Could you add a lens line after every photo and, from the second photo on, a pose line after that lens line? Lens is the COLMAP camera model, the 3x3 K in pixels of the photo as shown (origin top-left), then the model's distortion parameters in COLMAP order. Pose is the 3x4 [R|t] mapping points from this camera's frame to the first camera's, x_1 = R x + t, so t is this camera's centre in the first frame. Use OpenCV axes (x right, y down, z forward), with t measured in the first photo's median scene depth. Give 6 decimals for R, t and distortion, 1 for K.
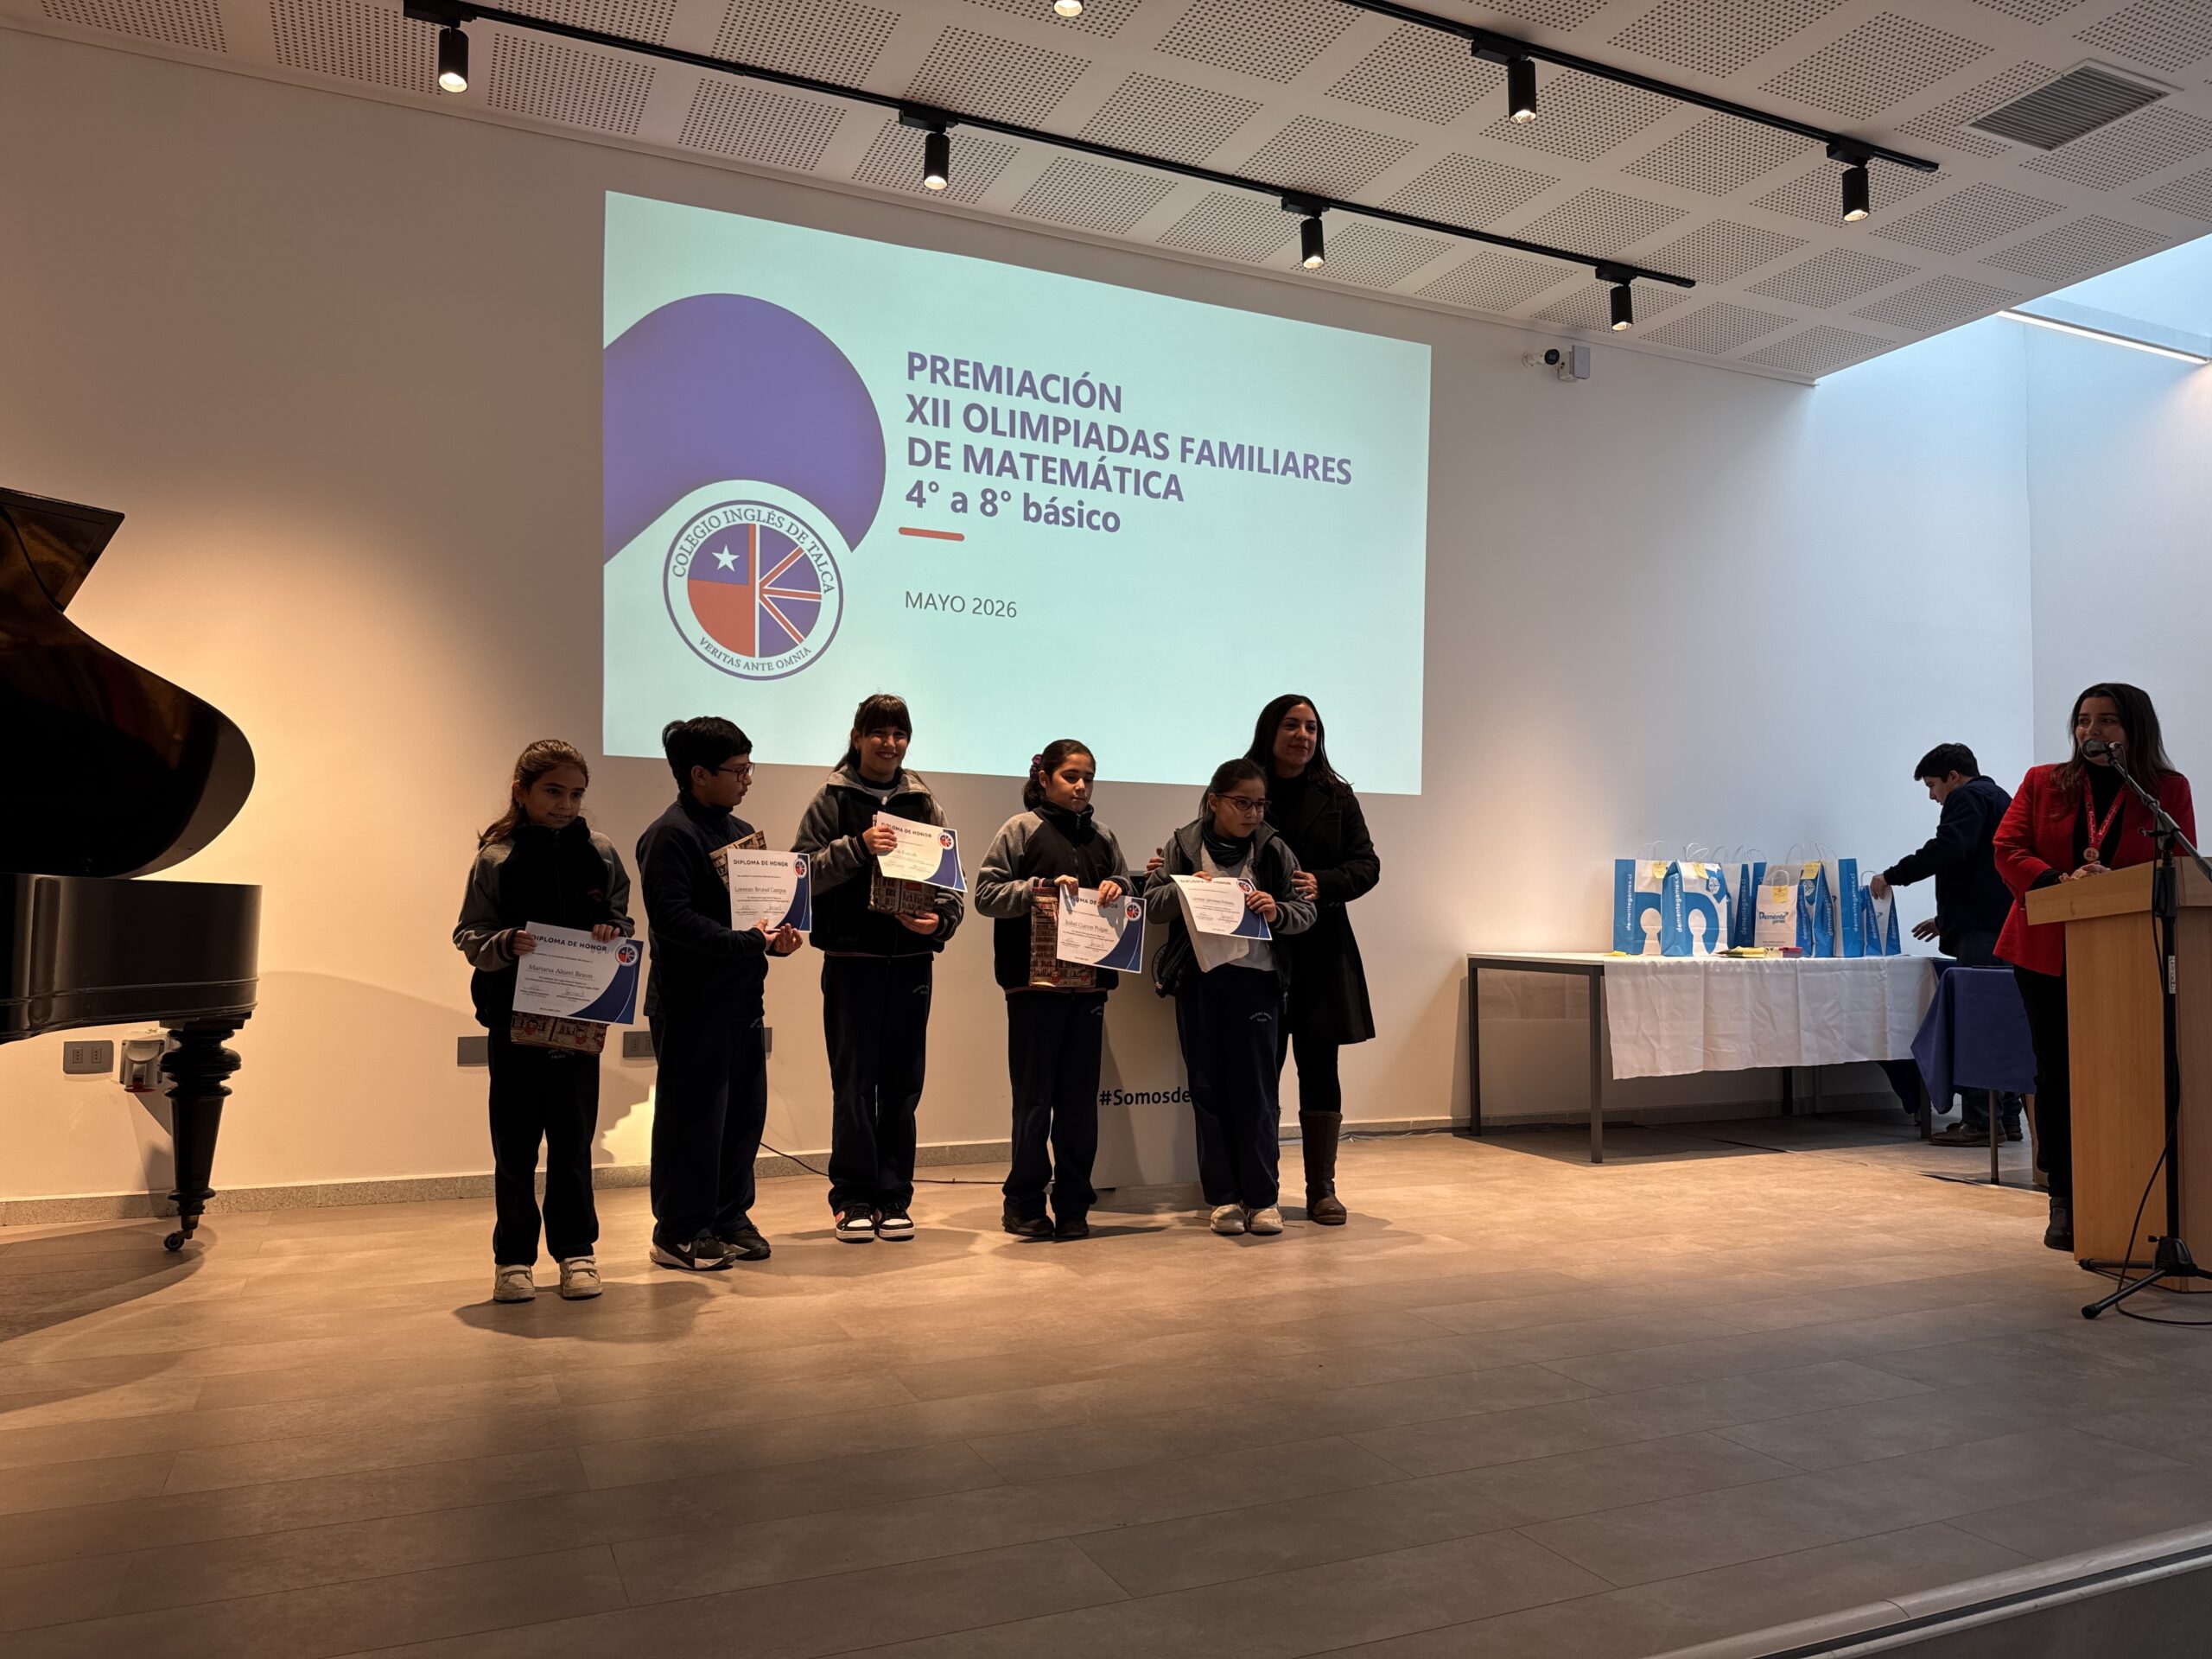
lens RADIAL K [[1533.7, 0, 1101.1], [0, 1533.7, 834.3], [0, 0, 1]] dist [0.177395, -0.324921]
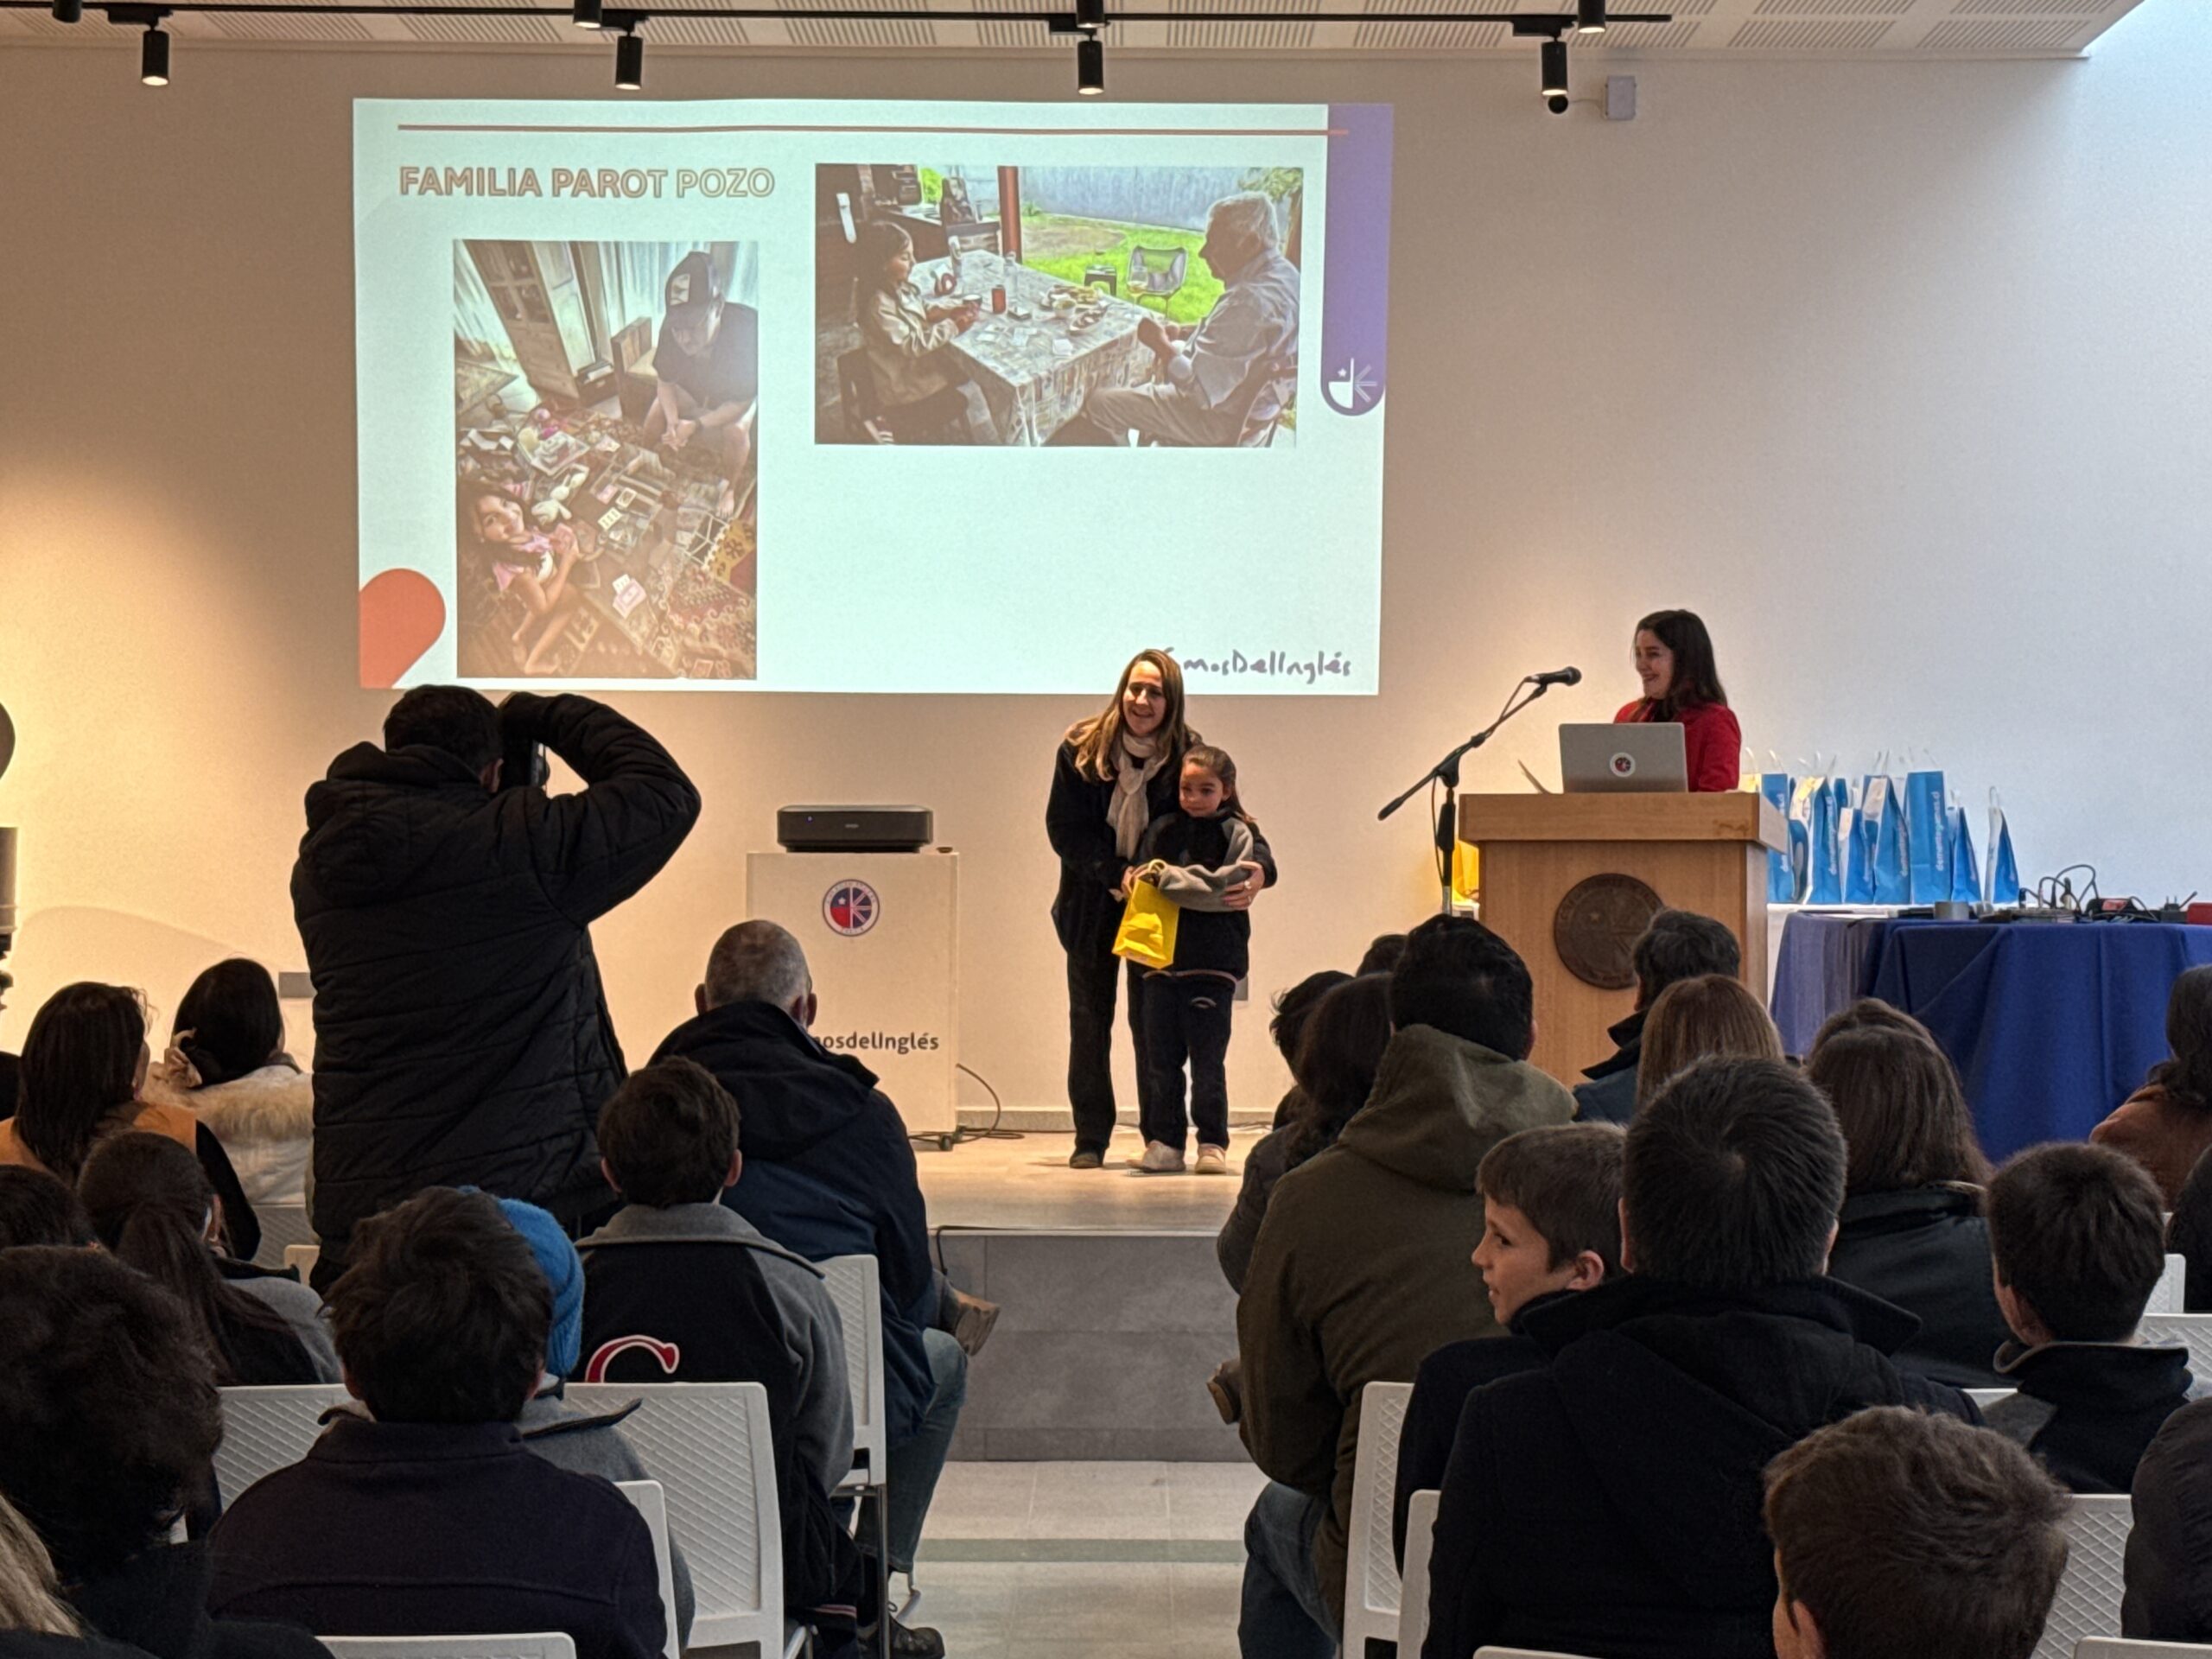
lens RADIAL K [[4617.4, 0, 1135.1], [0, 4617.4, 797.6], [0, 0, 1]] dist [0.131847, 0.241796]
pose [[0.913429, -0.007418, -0.406932, 1.154450], [0.023654, 0.999111, 0.034883, -0.064187], [0.406311, -0.041489, 0.912792, -1.287178]]
